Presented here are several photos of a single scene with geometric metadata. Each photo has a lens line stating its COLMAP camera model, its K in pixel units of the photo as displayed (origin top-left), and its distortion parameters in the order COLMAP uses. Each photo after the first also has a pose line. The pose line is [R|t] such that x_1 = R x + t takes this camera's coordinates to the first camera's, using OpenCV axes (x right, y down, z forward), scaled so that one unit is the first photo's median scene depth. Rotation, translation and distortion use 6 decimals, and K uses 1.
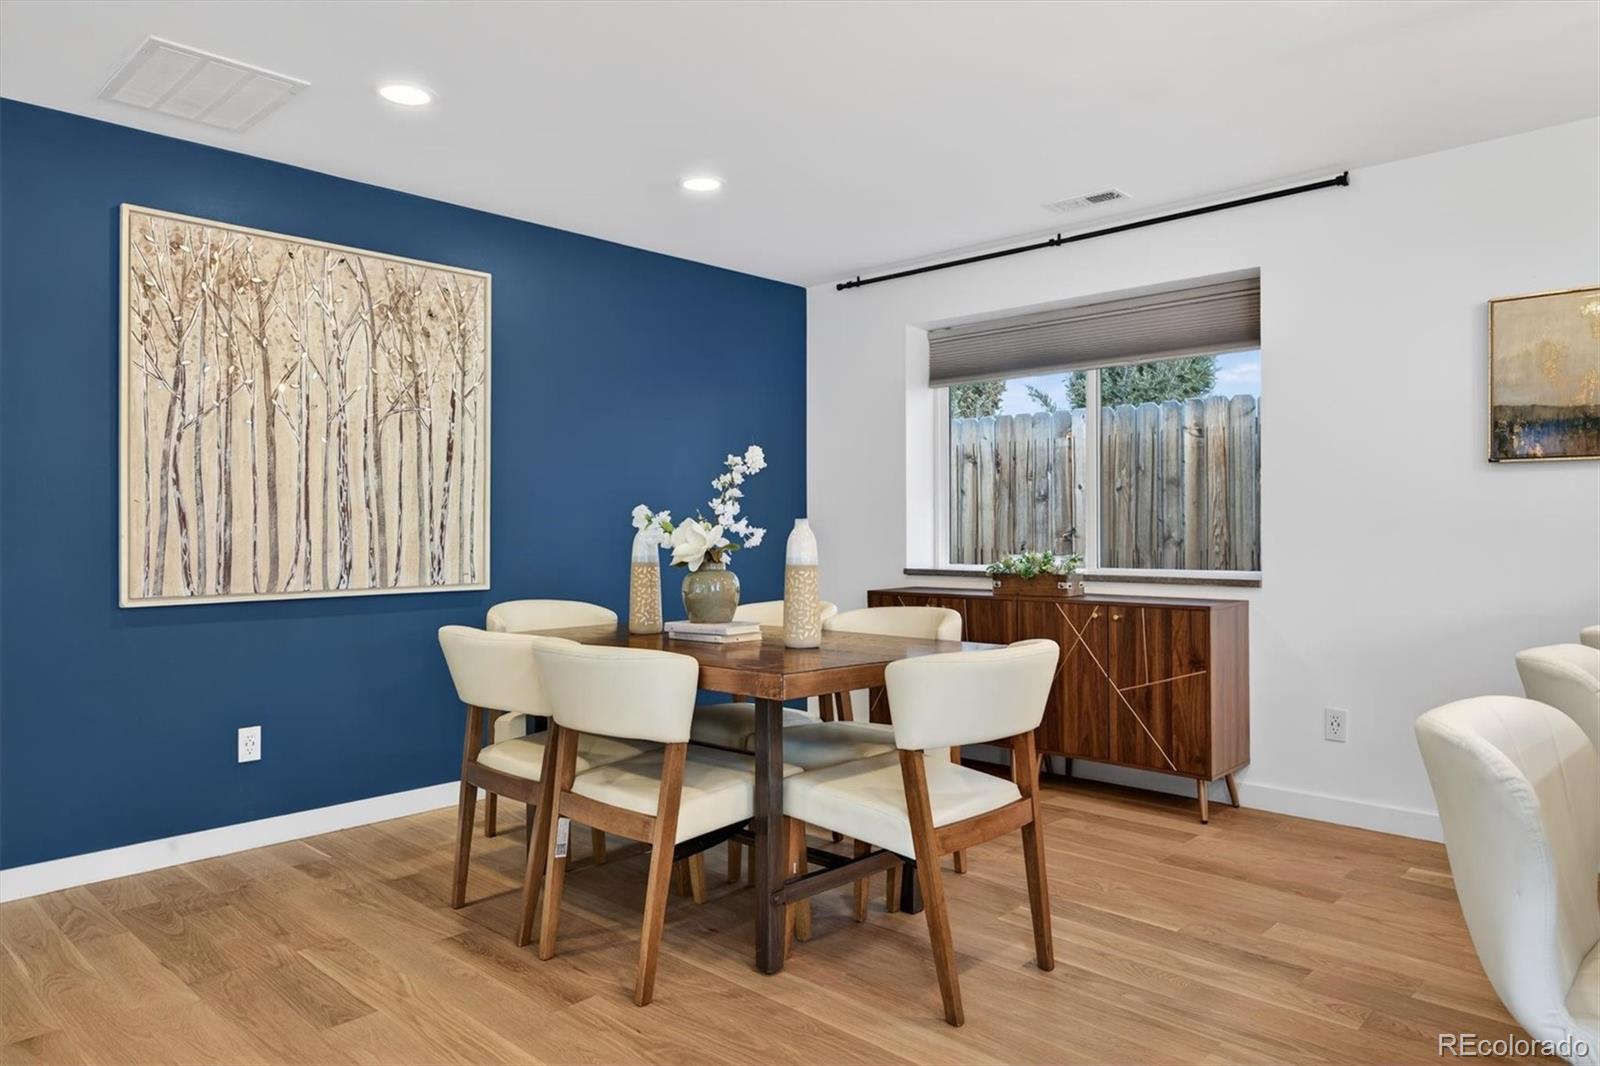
lens RADIAL K [[1034.0, 0, 797.3], [0, 1034.0, 511.2], [0, 0, 1]] dist [-0.022325, 0.001620]
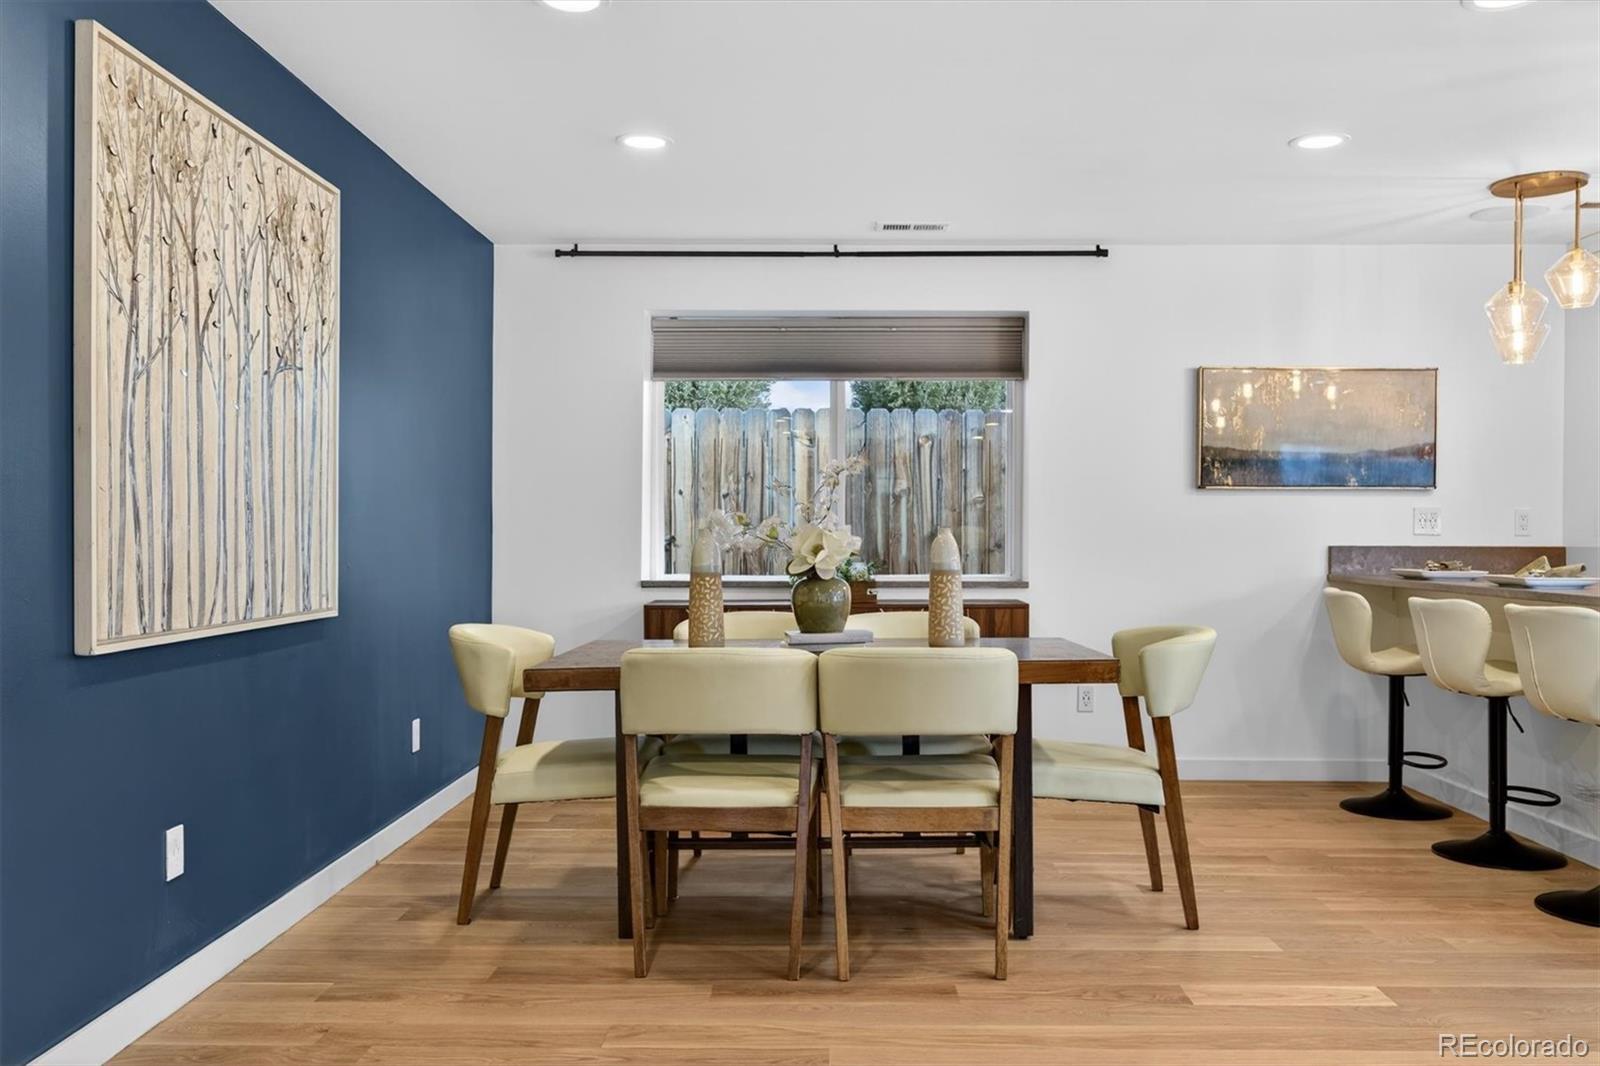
lens RADIAL K [[1326.3, 0, 800.0], [0, 1326.3, 533.0], [0, 0, 1]] dist [-0.044316, 0.022689]
pose [[0.727180, 0.005537, 0.686424, -0.764635], [-0.014418, 0.999870, 0.007207, 0.004991], [-0.686295, -0.015138, 0.727166, 0.088287]]
